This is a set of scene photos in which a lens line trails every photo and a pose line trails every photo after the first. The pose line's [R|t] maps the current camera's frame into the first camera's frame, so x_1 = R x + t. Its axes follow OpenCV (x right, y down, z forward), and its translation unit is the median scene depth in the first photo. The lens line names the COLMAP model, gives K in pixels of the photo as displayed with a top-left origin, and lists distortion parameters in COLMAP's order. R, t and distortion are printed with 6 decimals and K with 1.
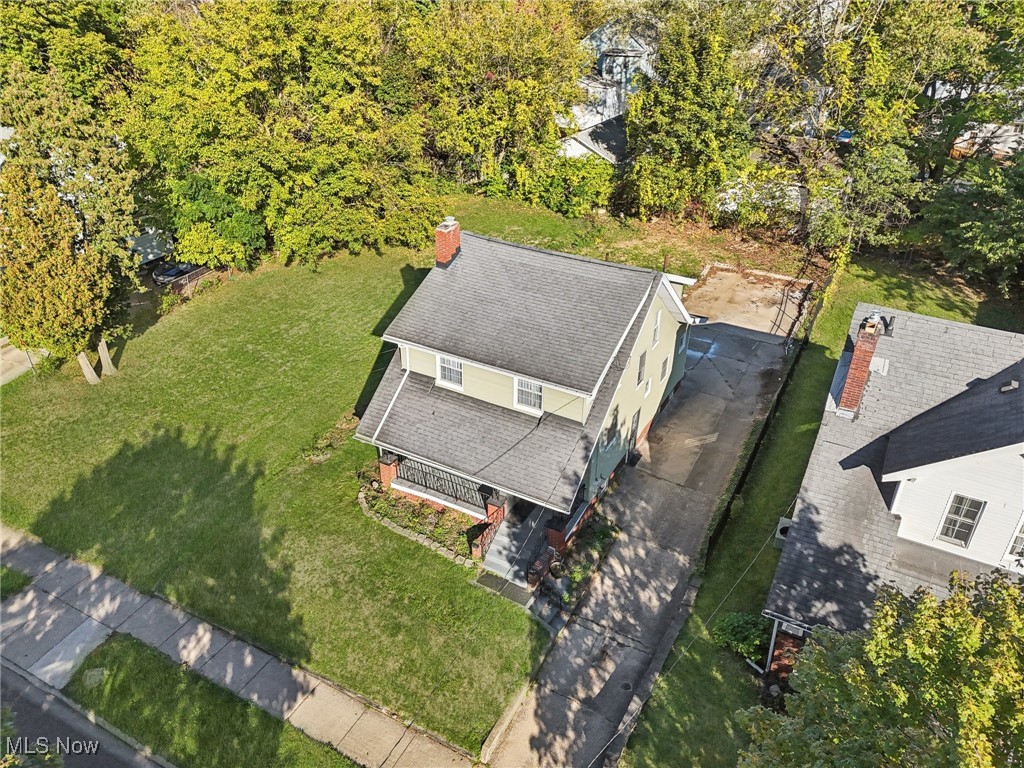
lens RADIAL K [[761.0, 0, 513.0], [0, 761.0, 370.7], [0, 0, 1]] dist [0.082505, -0.078456]
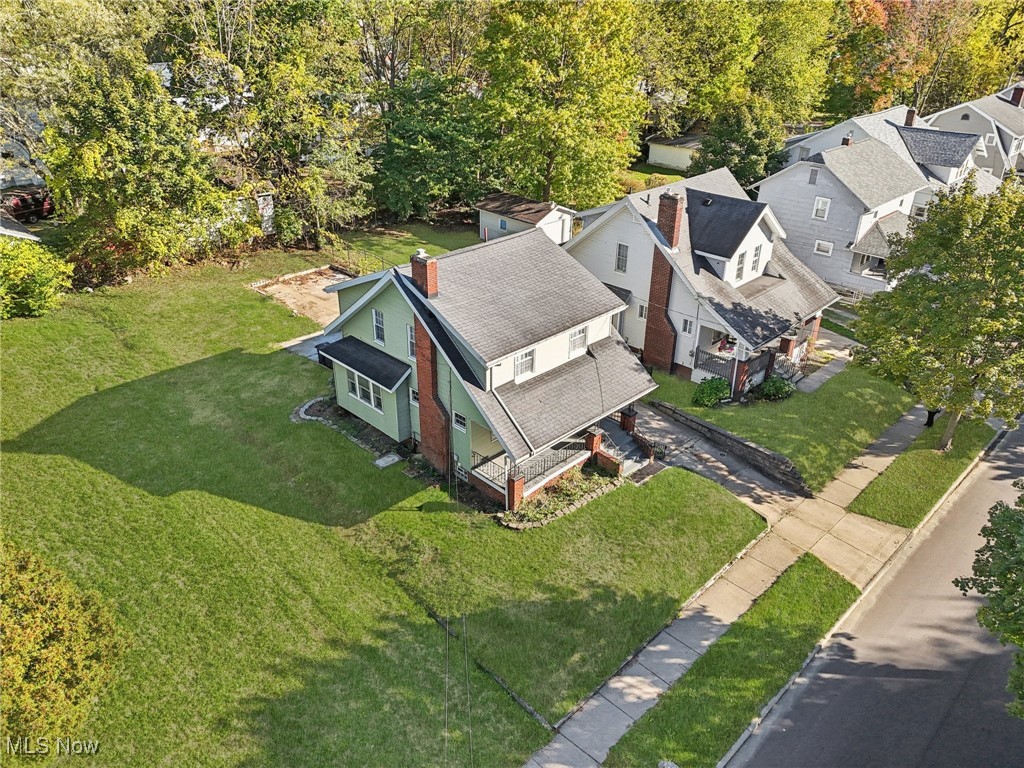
lens RADIAL K [[761.0, 0, 513.0], [0, 761.0, 370.7], [0, 0, 1]] dist [0.082505, -0.078456]
pose [[0.278879, -0.445264, 0.850862, -1.058631], [0.471851, 0.835220, 0.282425, -0.318195], [-0.836411, 0.322718, 0.443023, 0.543719]]
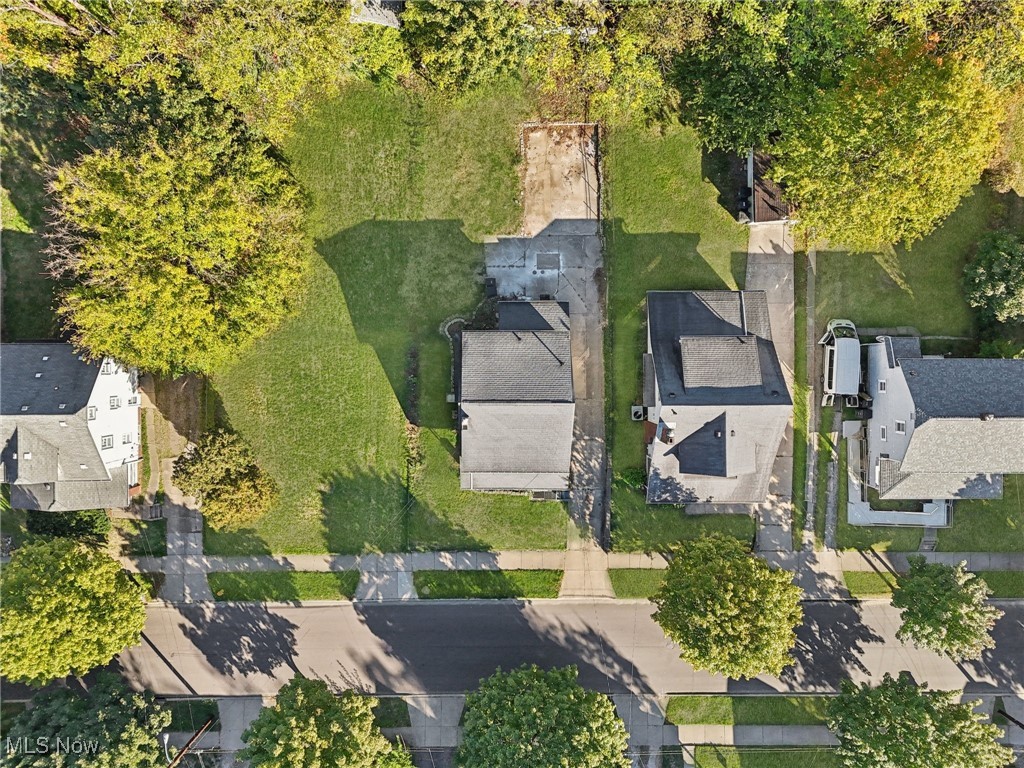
lens RADIAL K [[761.0, 0, 513.0], [0, 761.0, 370.7], [0, 0, 1]] dist [0.082505, -0.078456]
pose [[0.876214, -0.481445, 0.021451, 0.037543], [0.213996, 0.428575, 0.877798, -2.049019], [-0.431805, -0.764548, 0.478551, 0.147381]]
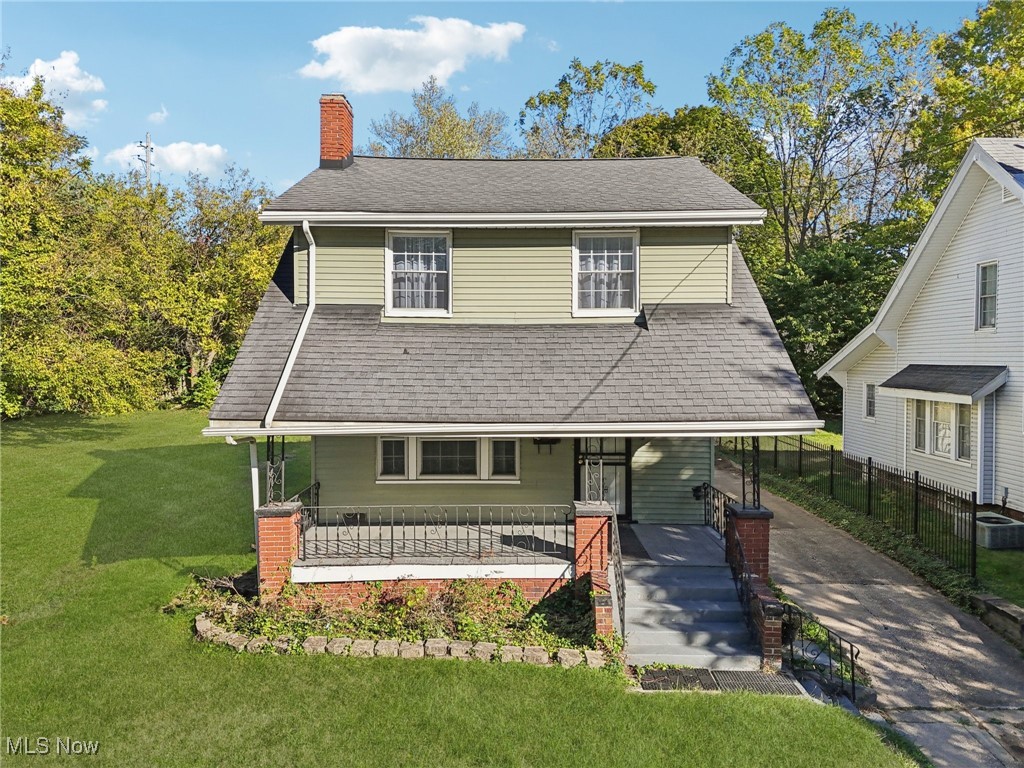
lens RADIAL K [[761.0, 0, 513.0], [0, 761.0, 370.7], [0, 0, 1]] dist [0.082505, -0.078456]
pose [[0.875845, -0.020620, 0.482152, -0.271718], [0.247240, 0.877184, -0.411606, 0.271252], [-0.414449, 0.479711, 0.773376, 0.649427]]
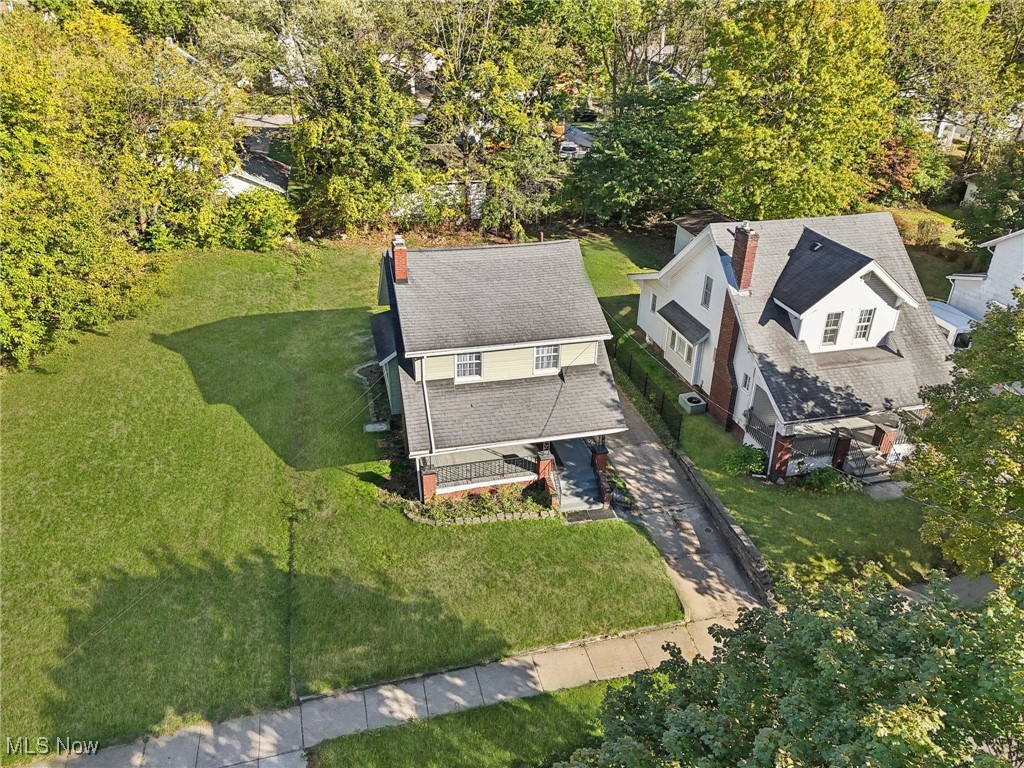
lens RADIAL K [[761.0, 0, 513.0], [0, 761.0, 370.7], [0, 0, 1]] dist [0.082505, -0.078456]
pose [[0.731495, -0.309829, 0.607388, -0.725957], [0.332030, 0.939907, 0.079574, -0.060184], [-0.595543, 0.143463, 0.790410, 0.096717]]
